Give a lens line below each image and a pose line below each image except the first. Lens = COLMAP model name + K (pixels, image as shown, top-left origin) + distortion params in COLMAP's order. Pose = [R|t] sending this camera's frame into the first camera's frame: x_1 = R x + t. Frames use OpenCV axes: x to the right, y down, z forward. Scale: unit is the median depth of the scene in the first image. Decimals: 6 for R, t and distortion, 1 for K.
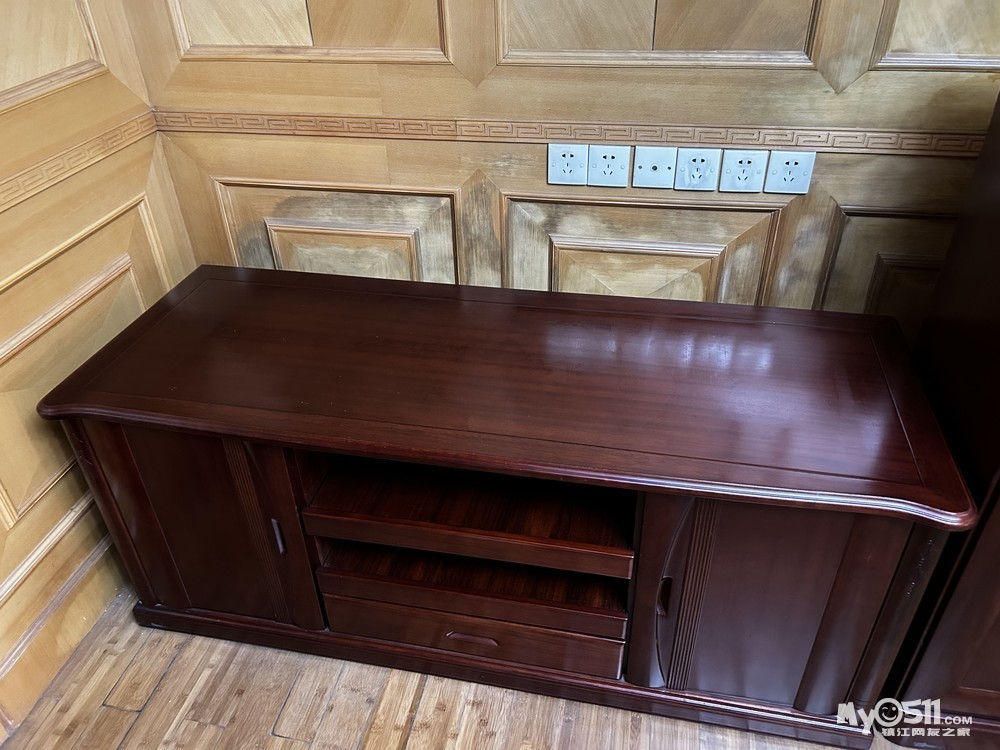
lens RADIAL K [[753.0, 0, 496.8], [0, 753.0, 384.3], [0, 0, 1]] dist [0.038821, -0.043469]
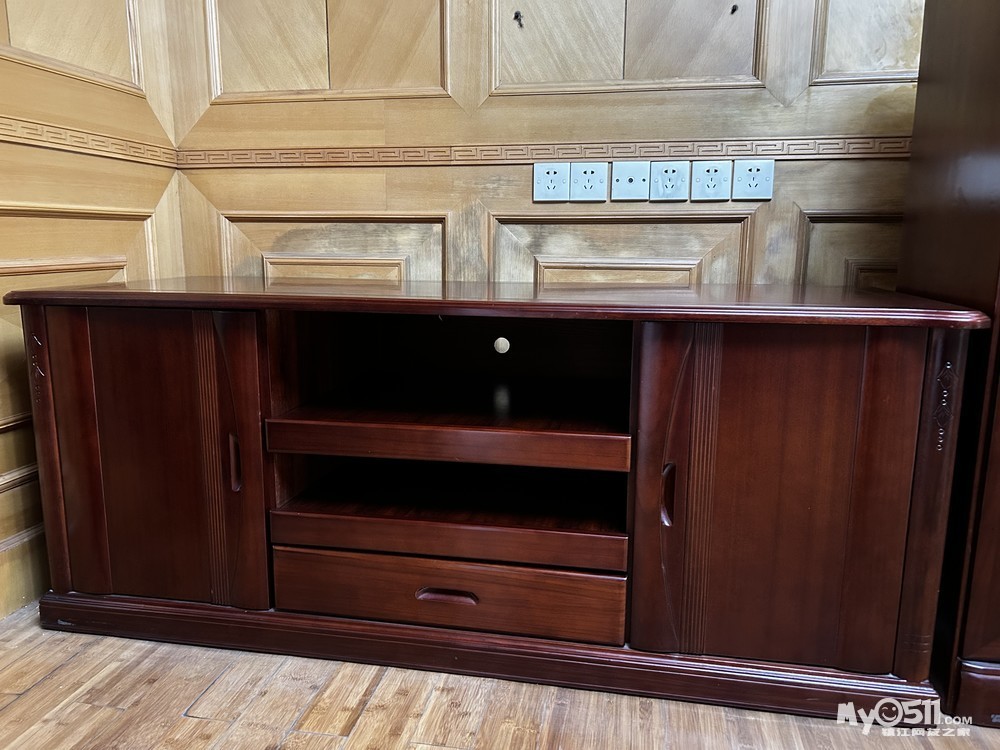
lens RADIAL K [[753.0, 0, 497.9], [0, 753.0, 376.5], [0, 0, 1]] dist [0.038821, -0.043469]
pose [[0.999278, 0.029461, 0.023994, -0.001727], [-0.017100, 0.912641, -0.408404, 0.428845], [-0.033930, 0.407699, 0.912486, 0.123714]]
